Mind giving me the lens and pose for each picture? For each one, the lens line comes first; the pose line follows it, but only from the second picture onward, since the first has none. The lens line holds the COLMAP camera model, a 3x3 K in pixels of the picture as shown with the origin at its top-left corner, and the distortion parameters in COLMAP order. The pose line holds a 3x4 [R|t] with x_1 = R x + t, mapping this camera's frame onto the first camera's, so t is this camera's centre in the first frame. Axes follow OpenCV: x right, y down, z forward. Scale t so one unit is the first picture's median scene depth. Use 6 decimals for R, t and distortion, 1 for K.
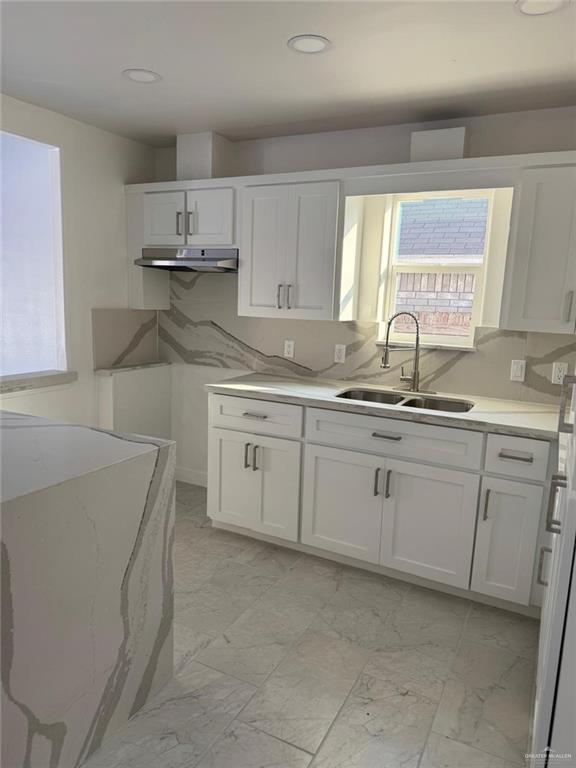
lens RADIAL K [[534.4, 0, 286.7], [0, 534.4, 385.8], [0, 0, 1]] dist [0.167320, -0.219166]
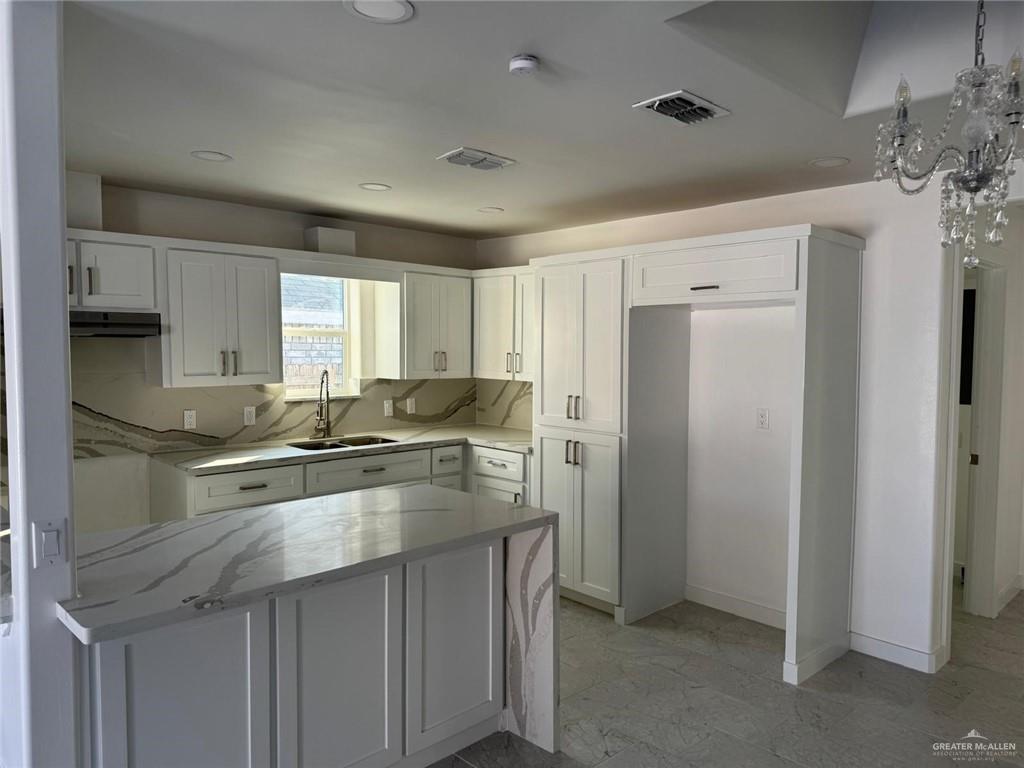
lens RADIAL K [[712.5, 0, 515.8], [0, 712.5, 385.2], [0, 0, 1]] dist [0.167320, -0.219166]
pose [[0.336915, -0.092480, 0.936982, -1.062732], [0.158972, 0.986464, 0.040202, -0.097967], [-0.928018, 0.135409, 0.347056, 0.066165]]
